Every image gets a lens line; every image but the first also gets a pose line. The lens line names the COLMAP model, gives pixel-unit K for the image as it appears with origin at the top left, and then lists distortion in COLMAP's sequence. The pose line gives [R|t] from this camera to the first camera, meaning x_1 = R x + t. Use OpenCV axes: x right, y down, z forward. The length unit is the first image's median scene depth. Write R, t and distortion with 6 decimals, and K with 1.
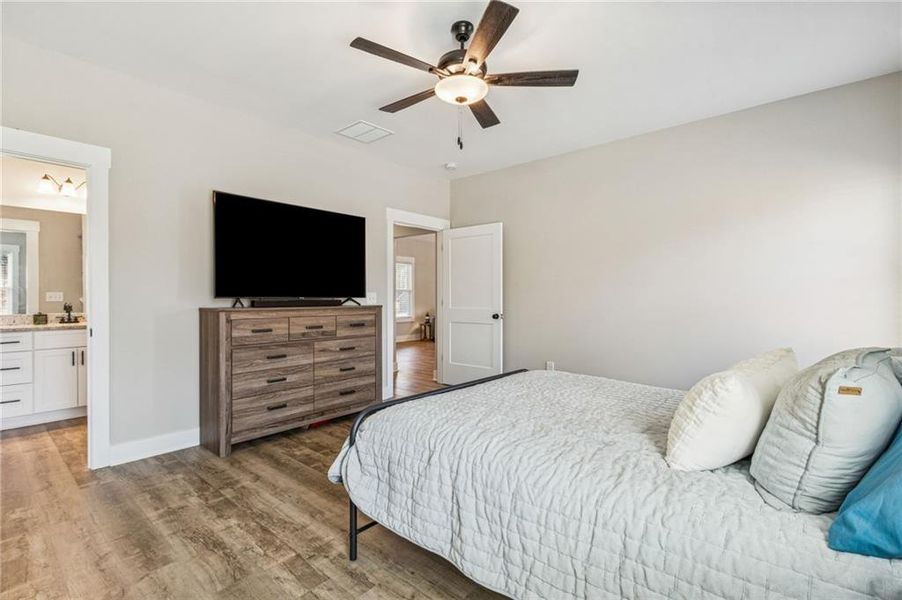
lens RADIAL K [[417.8, 0, 442.0], [0, 417.8, 300.6], [0, 0, 1]] dist [0.006710, -0.002499]
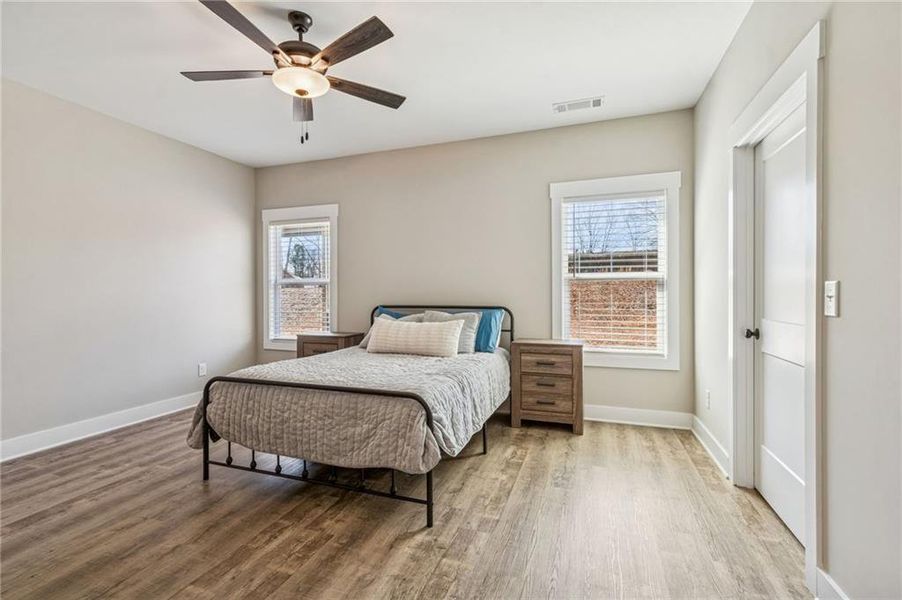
lens RADIAL K [[417.8, 0, 441.7], [0, 417.8, 295.0], [0, 0, 1]] dist [0.006710, -0.002499]
pose [[-0.368079, -0.000628, 0.929794, -0.701727], [0.016486, 0.999838, 0.007202, -0.007419], [-0.929648, 0.017980, -0.368009, 0.757620]]
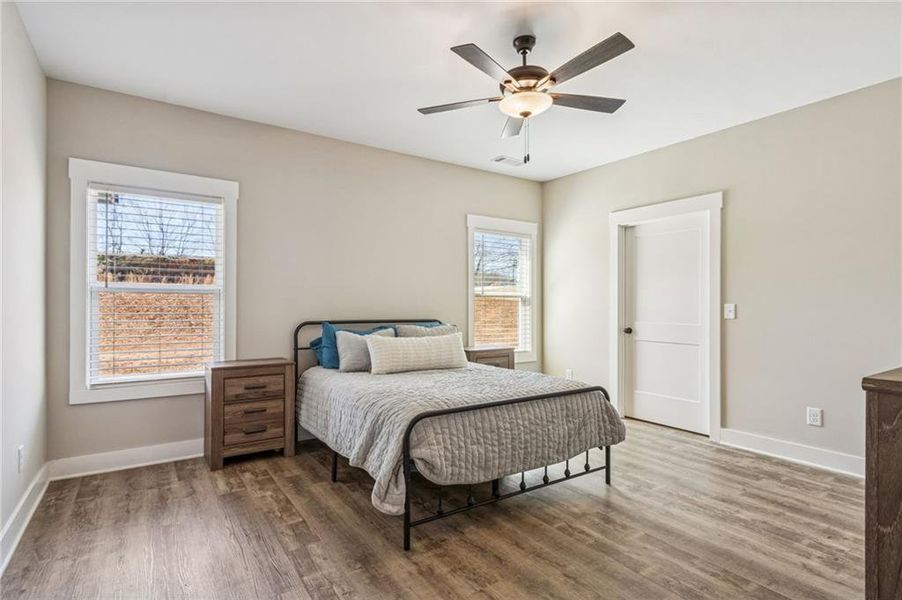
lens RADIAL K [[456.6, 0, 444.1], [0, 456.6, 302.5], [0, 0, 1]] dist [0.008241, -0.003625]
pose [[-0.969429, -0.000251, 0.245373, -0.025033], [0.001762, 0.999967, 0.007985, -0.026669], [-0.245367, 0.008173, -0.969396, 1.508990]]
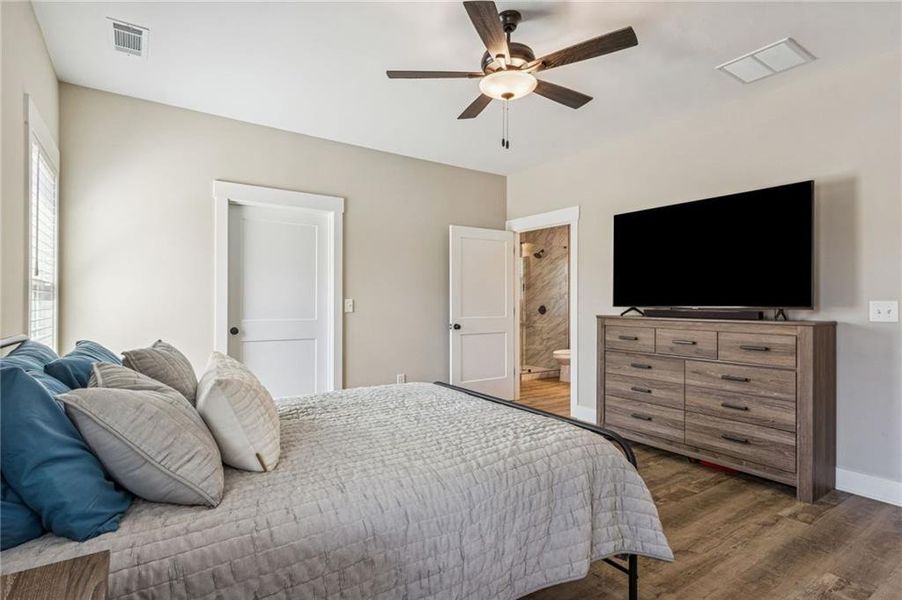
lens RADIAL K [[456.6, 0, 447.3], [0, 456.6, 300.7], [0, 0, 1]] dist [0.008241, -0.003625]
pose [[-0.242309, -0.003794, -0.970192, 0.764103], [-0.017411, 0.999848, 0.000438, -0.014169], [0.970043, 0.016998, -0.242339, 0.803433]]
